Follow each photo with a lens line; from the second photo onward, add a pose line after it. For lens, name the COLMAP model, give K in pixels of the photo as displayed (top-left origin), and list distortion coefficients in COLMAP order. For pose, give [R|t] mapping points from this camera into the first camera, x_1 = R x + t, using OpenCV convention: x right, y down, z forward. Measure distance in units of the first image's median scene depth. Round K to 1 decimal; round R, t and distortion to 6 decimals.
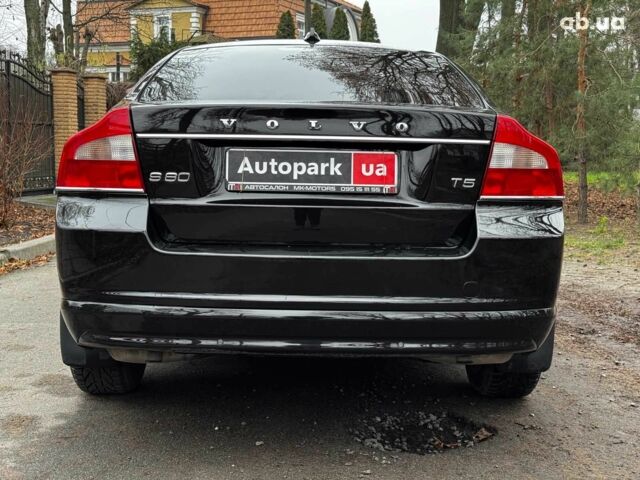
lens RADIAL K [[892.3, 0, 320.2], [0, 892.3, 234.0], [0, 0, 1]] dist [0.142644, 0.000000]
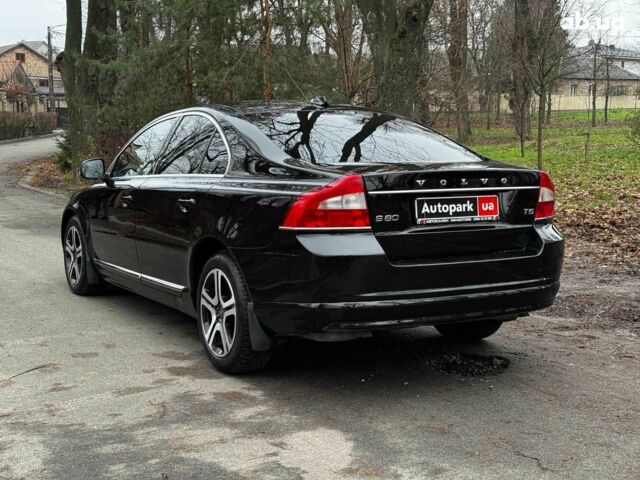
lens RADIAL K [[892.3, 0, 318.3], [0, 892.3, 240.6], [0, 0, 1]] dist [0.142644, 0.000000]
pose [[0.871339, -0.069434, 0.485744, -1.032649], [0.055509, 0.997531, 0.043017, -0.098152], [-0.487531, -0.010519, 0.873042, -0.305355]]
